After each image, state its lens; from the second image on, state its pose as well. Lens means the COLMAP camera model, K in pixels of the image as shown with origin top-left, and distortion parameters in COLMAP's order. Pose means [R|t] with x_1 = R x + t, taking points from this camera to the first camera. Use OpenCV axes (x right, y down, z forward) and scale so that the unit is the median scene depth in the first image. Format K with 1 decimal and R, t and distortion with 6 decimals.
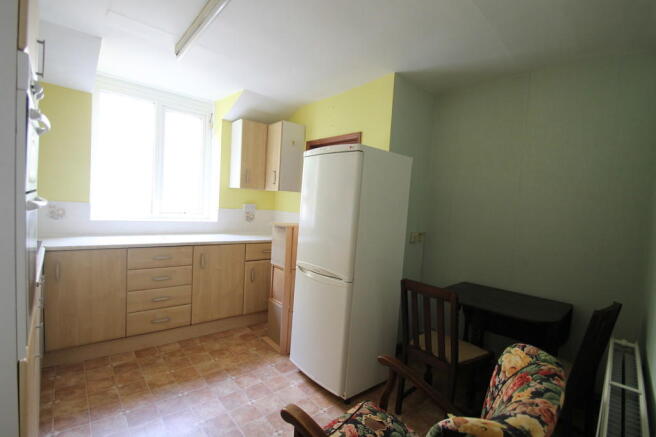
lens RADIAL K [[312.2, 0, 329.8], [0, 312.2, 221.2], [0, 0, 1]] dist [0.020136, -0.021438]
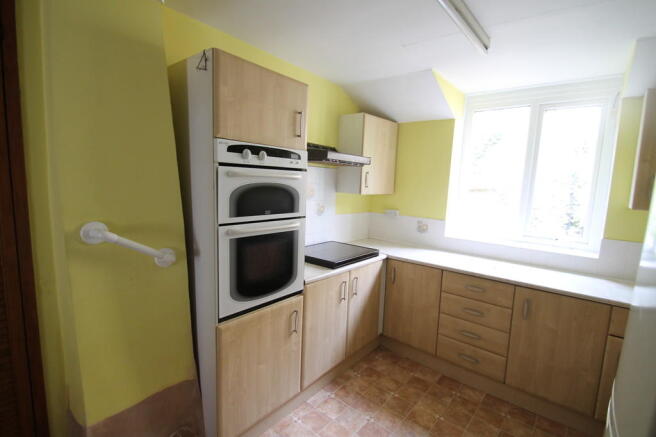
lens RADIAL K [[312.2, 0, 329.8], [0, 312.2, 221.2], [0, 0, 1]] dist [0.020136, -0.021438]
pose [[0.171401, 0.068322, -0.982829, 0.255532], [-0.086837, 0.994758, 0.054007, -0.088686], [0.981367, 0.076089, 0.176436, 0.456674]]
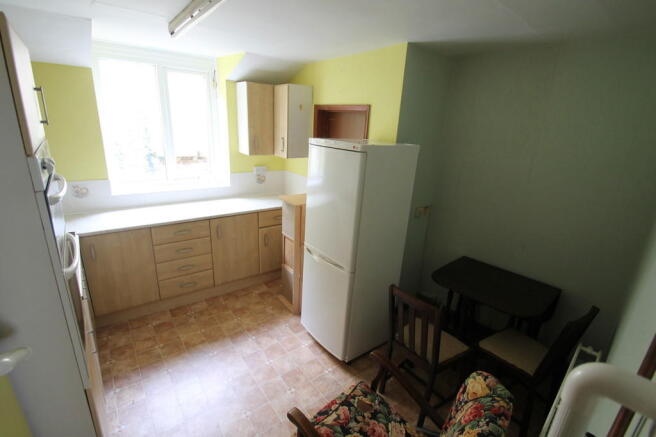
lens RADIAL K [[312.2, 0, 329.8], [0, 312.2, 221.2], [0, 0, 1]] dist [0.020136, -0.021438]
pose [[0.998688, 0.008613, -0.050470, 0.032577], [0.004452, 0.967408, 0.253183, -0.205629], [0.051006, -0.253075, 0.966101, -0.015561]]
